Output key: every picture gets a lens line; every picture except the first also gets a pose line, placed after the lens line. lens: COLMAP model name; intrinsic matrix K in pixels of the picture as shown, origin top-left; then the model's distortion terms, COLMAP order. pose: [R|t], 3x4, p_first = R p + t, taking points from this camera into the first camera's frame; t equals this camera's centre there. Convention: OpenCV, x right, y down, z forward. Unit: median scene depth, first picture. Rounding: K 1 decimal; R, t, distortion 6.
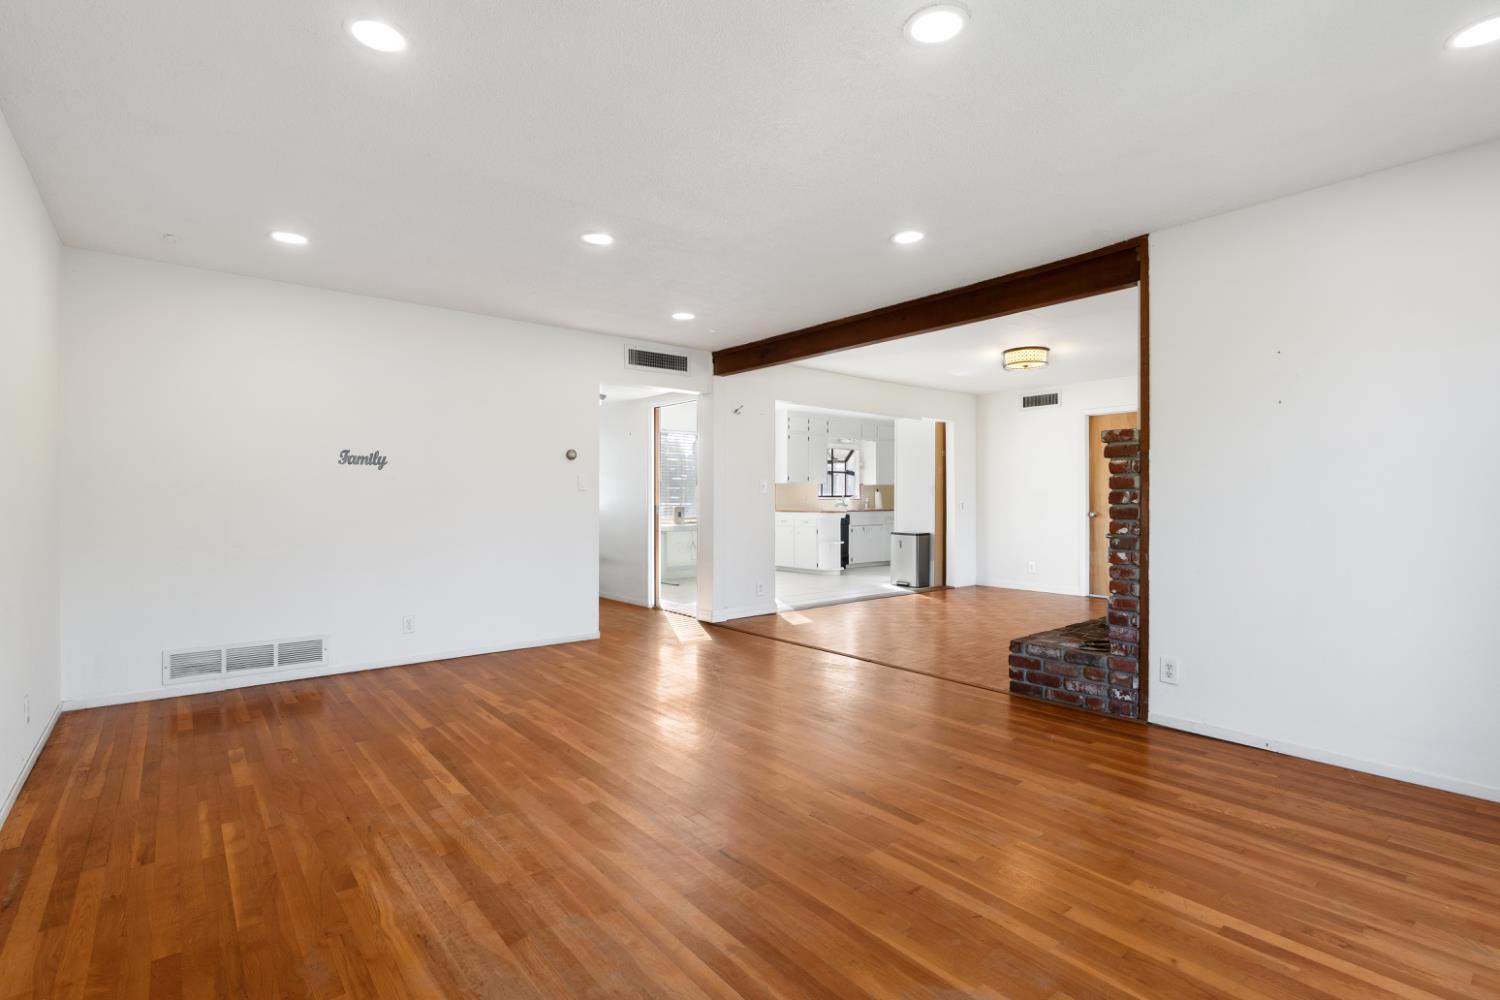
lens RADIAL K [[701.1, 0, 746.5], [0, 701.1, 490.2], [0, 0, 1]] dist [-0.002453, 0.000739]
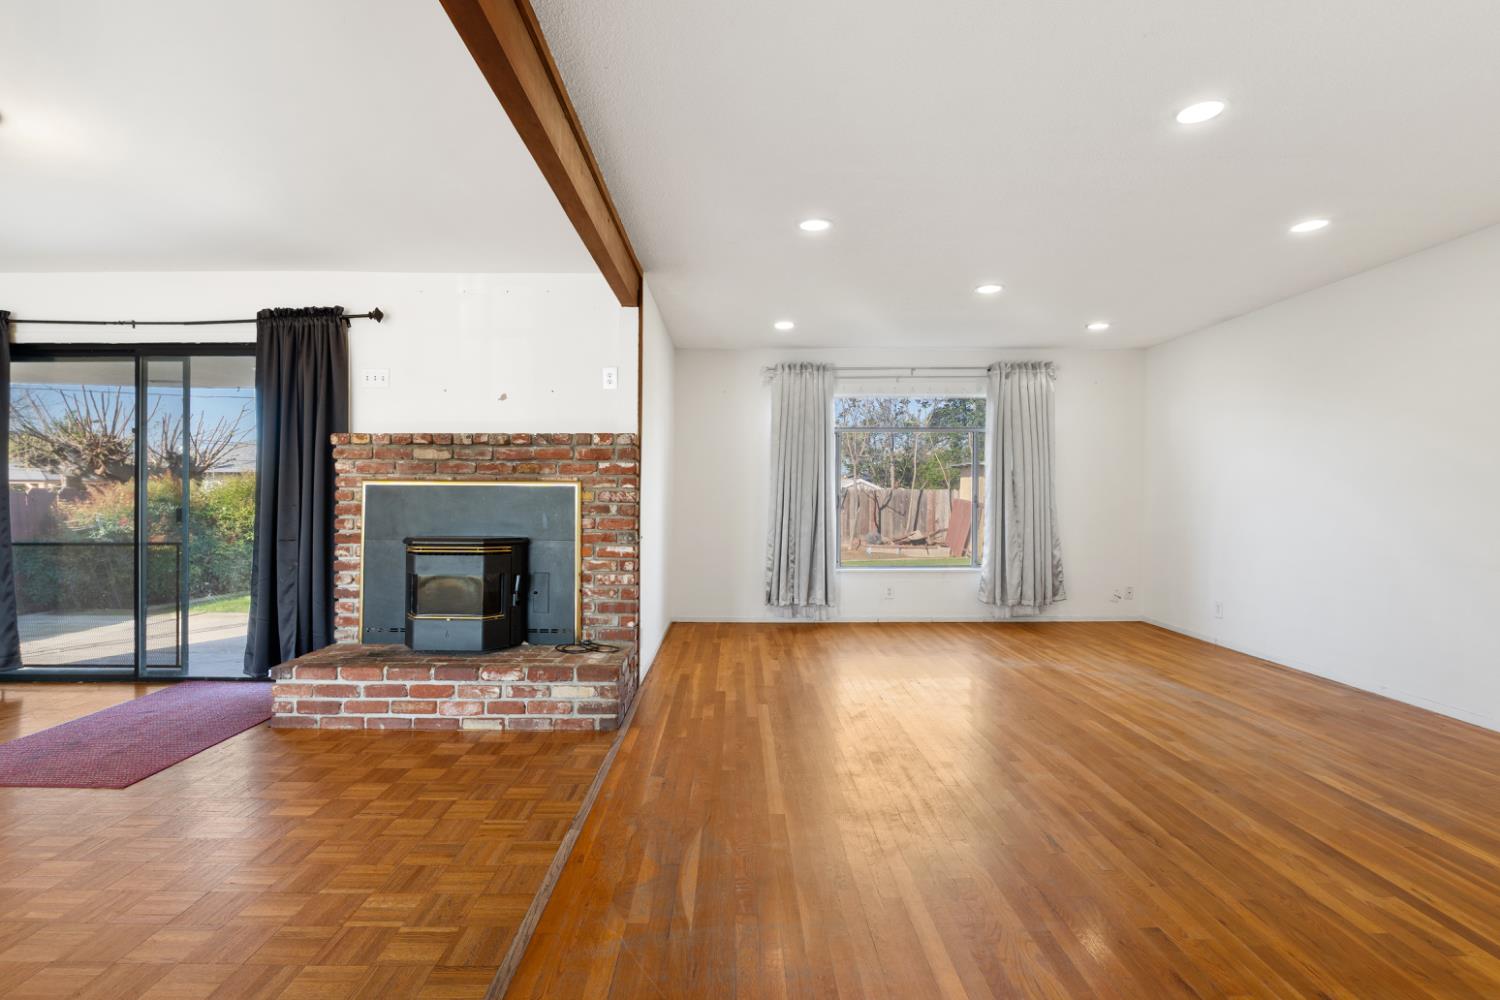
lens RADIAL K [[712.2, 0, 739.1], [0, 712.2, 499.0], [0, 0, 1]] dist [-0.003200, 0.001118]
pose [[-0.781032, -0.000392, 0.624491, -0.299990], [-0.006456, 0.999951, -0.007447, 0.021940], [-0.624458, -0.009848, -0.780997, 1.798392]]
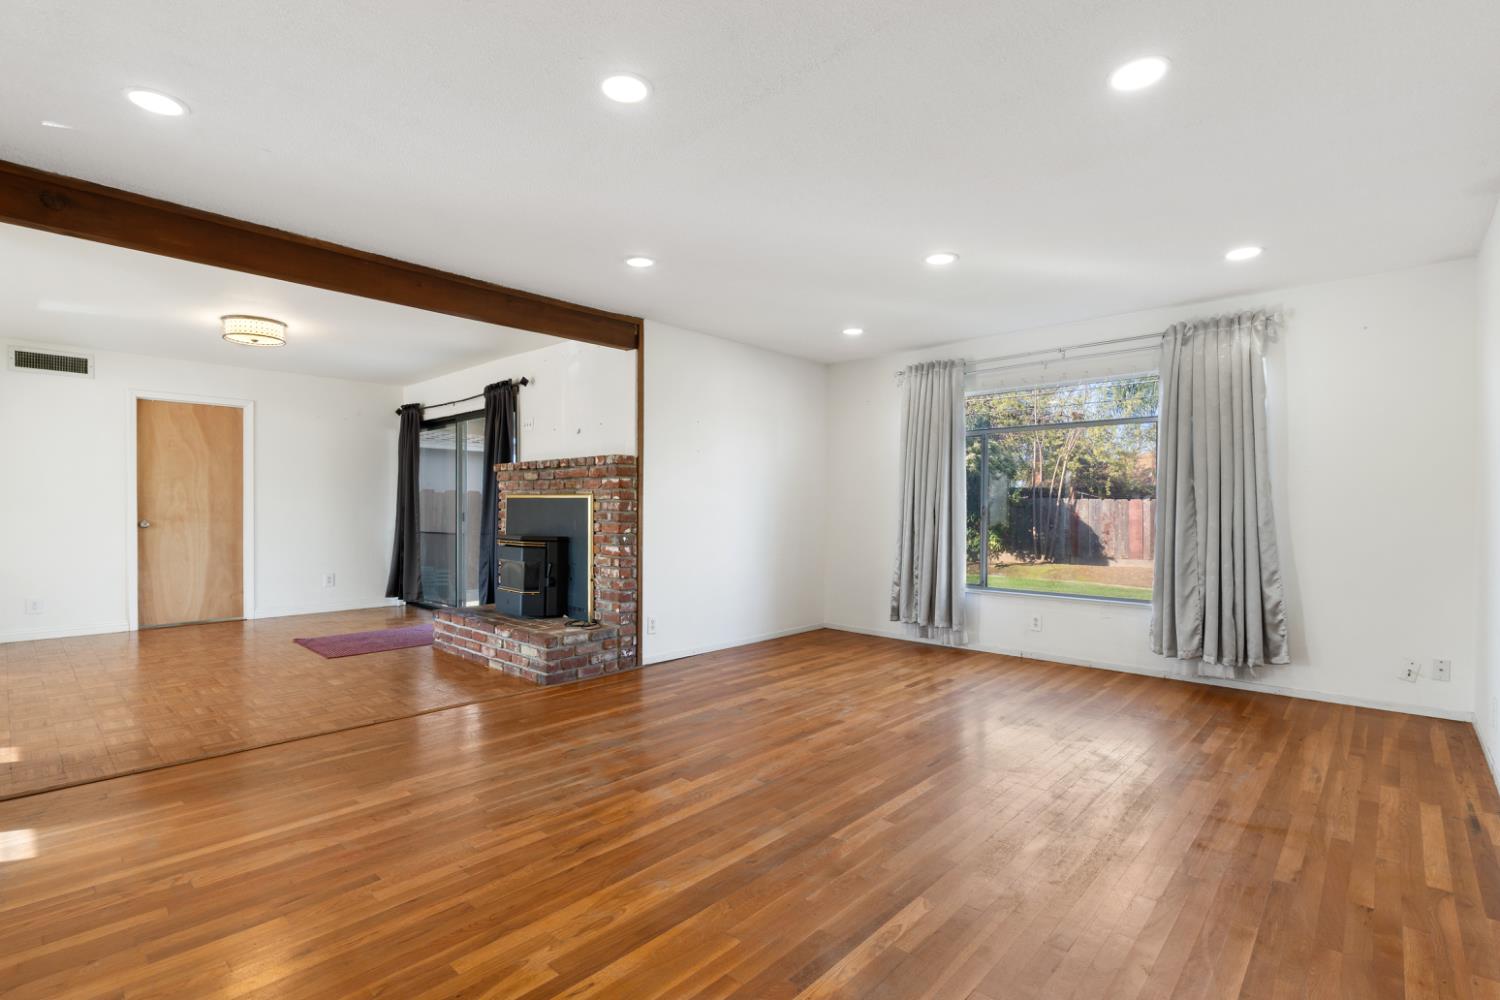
lens RADIAL K [[703.8, 0, 746.1], [0, 703.8, 510.8], [0, 0, 1]] dist [-0.001544, 0.000058]
pose [[-0.140972, -0.005385, 0.989999, -0.843998], [-0.015928, 0.999868, 0.003171, 0.011340], [-0.989885, -0.015322, -0.141039, 0.978266]]
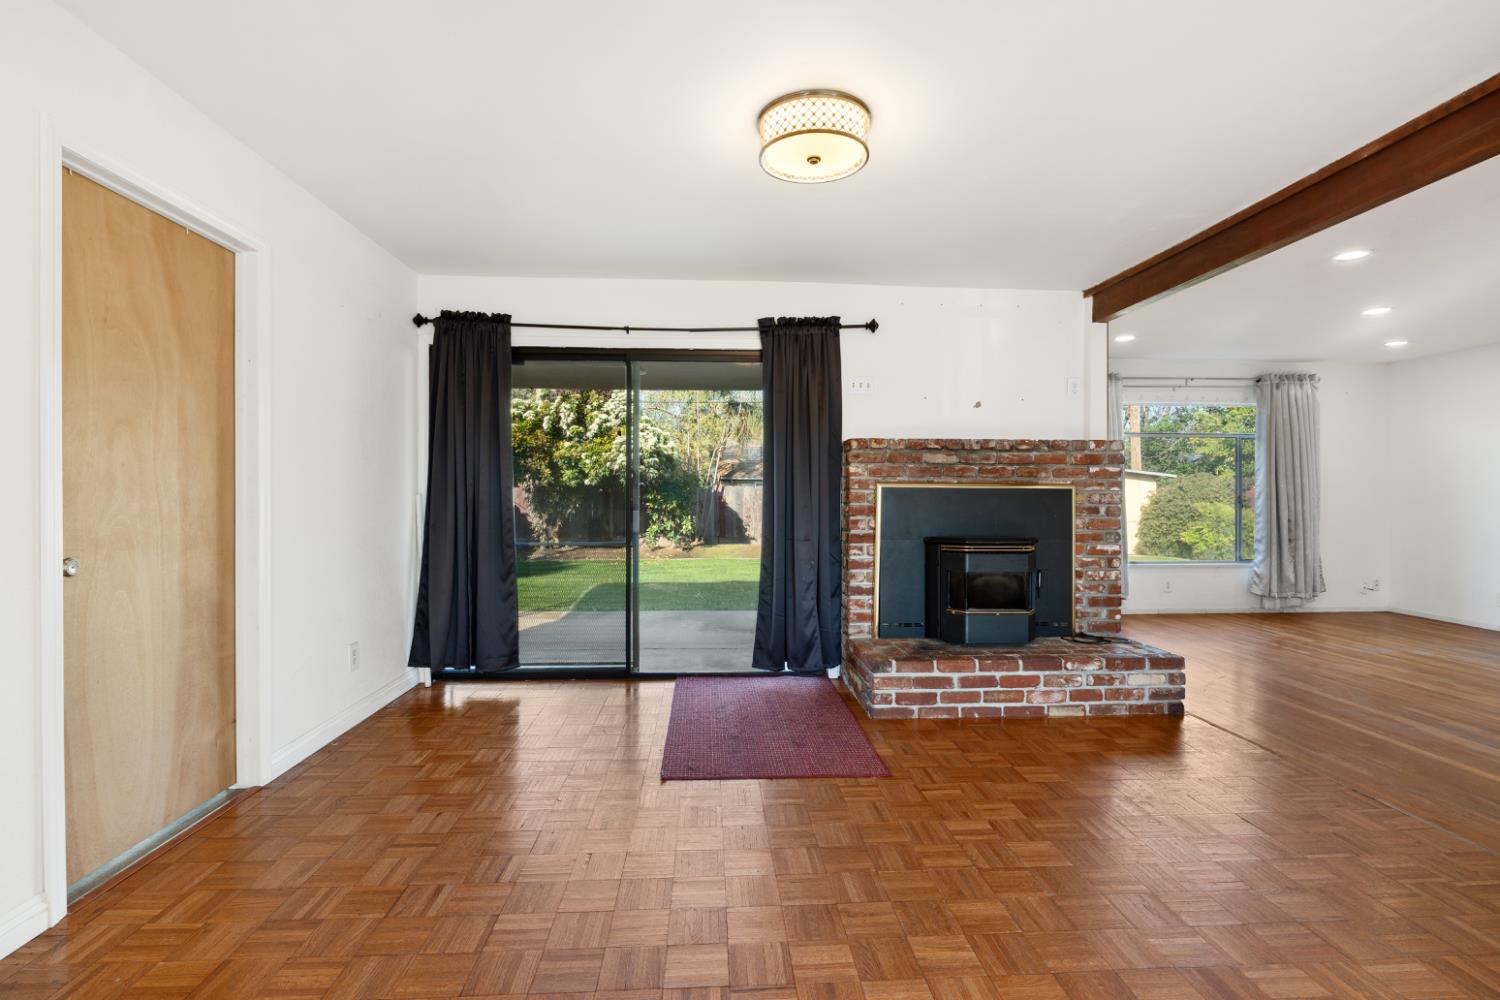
lens RADIAL K [[701.1, 0, 746.5], [0, 701.1, 490.2], [0, 0, 1]] dist [-0.002453, 0.000739]
pose [[-0.822421, 0.003065, 0.568871, 0.372373], [-0.007213, 0.999849, -0.015815, 0.019907], [-0.568834, -0.017110, -0.822274, 2.366041]]
